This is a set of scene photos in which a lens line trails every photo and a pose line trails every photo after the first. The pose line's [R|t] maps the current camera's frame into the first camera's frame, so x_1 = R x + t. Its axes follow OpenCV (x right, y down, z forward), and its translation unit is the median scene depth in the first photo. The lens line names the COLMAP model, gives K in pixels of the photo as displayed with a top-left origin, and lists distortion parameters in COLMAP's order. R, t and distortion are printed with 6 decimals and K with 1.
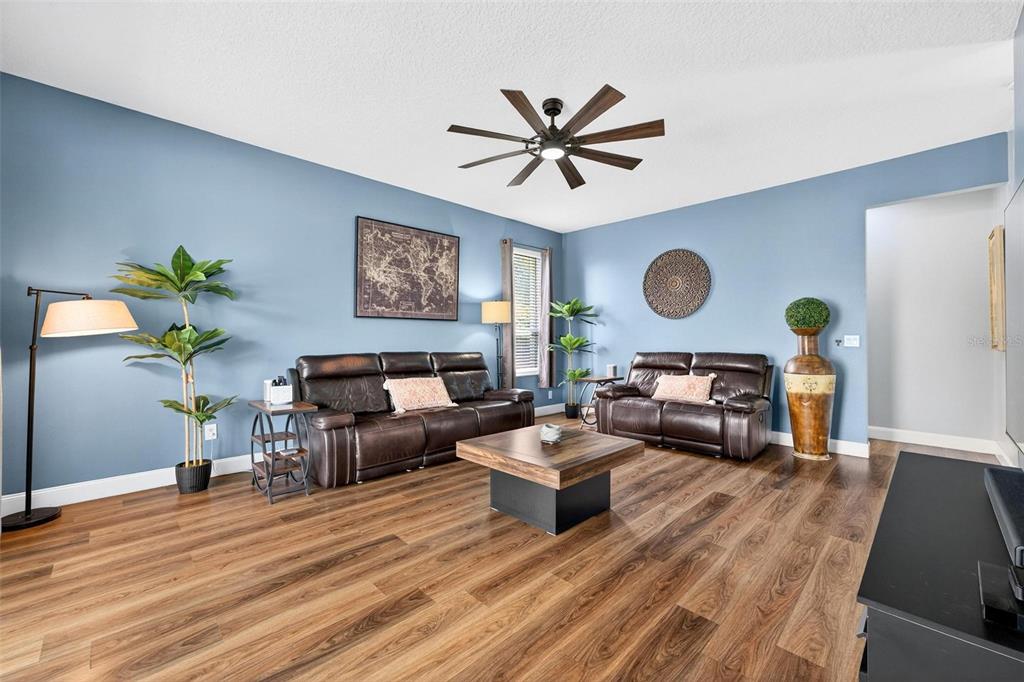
lens RADIAL K [[407.7, 0, 525.9], [0, 407.7, 337.1], [0, 0, 1]] dist [0.000902, 0.001651]
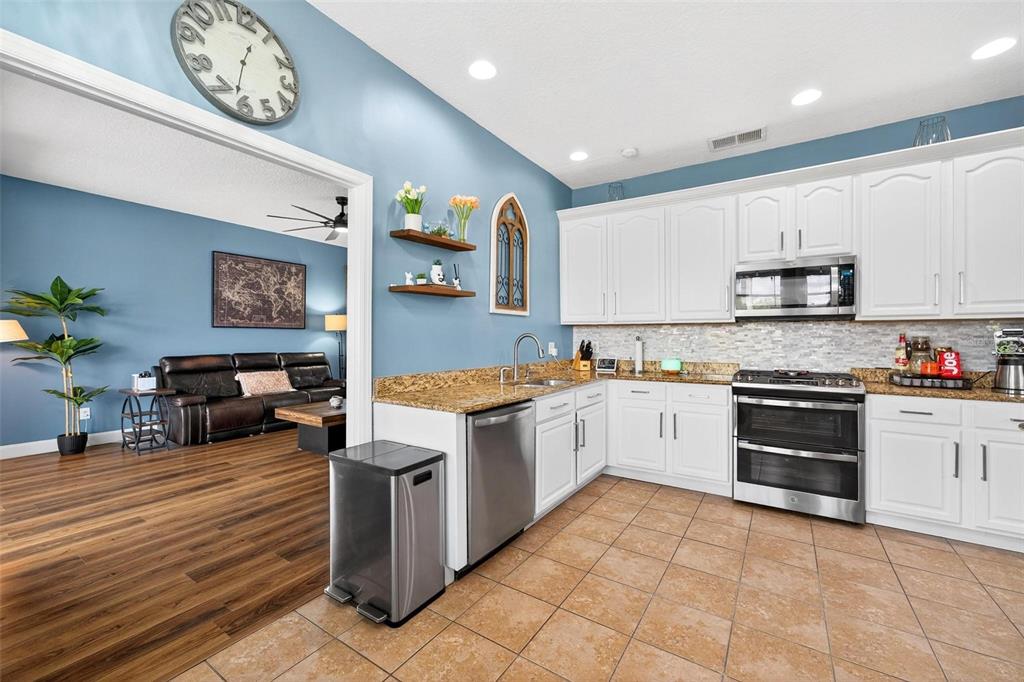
lens RADIAL K [[407.7, 0, 530.8], [0, 407.7, 337.4], [0, 0, 1]] dist [0.000902, 0.001651]
pose [[0.977154, 0.000803, 0.212532, 0.409214], [-0.002551, 0.999965, 0.007953, -0.037276], [-0.212518, -0.008314, 0.977122, -0.681211]]
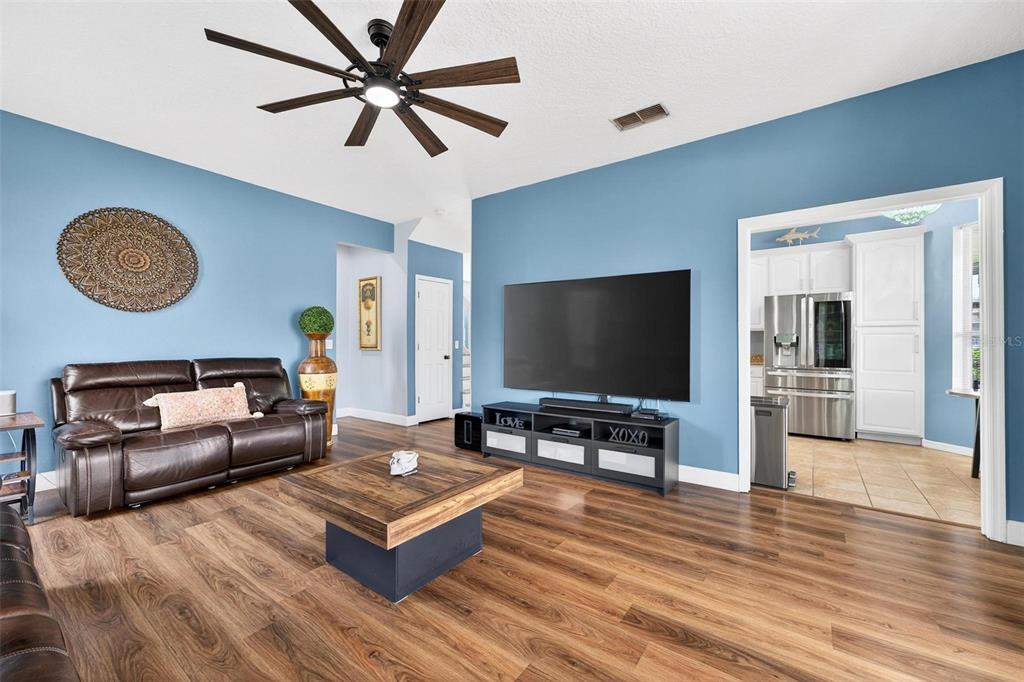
lens RADIAL K [[407.7, 0, 509.2], [0, 407.7, 342.5], [0, 0, 1]] dist [0.000902, 0.001651]
pose [[-0.139870, 0.010917, 0.990110, -0.646800], [-0.013369, 0.999827, -0.012913, 0.012556], [-0.990080, -0.015043, -0.139700, 0.794501]]
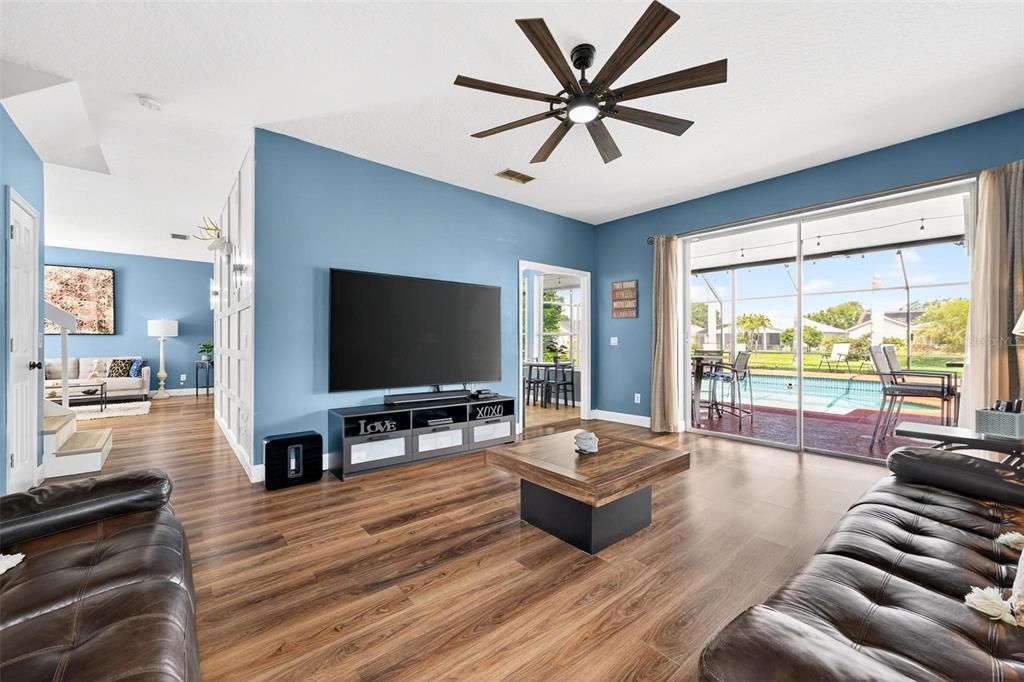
lens RADIAL K [[407.7, 0, 520.1], [0, 407.7, 344.2], [0, 0, 1]] dist [0.000902, 0.001651]
pose [[-0.996763, -0.003319, 0.080328, 0.117800], [-0.003760, 0.999979, -0.005338, 0.021210], [-0.080309, -0.005623, -0.996754, 1.668856]]
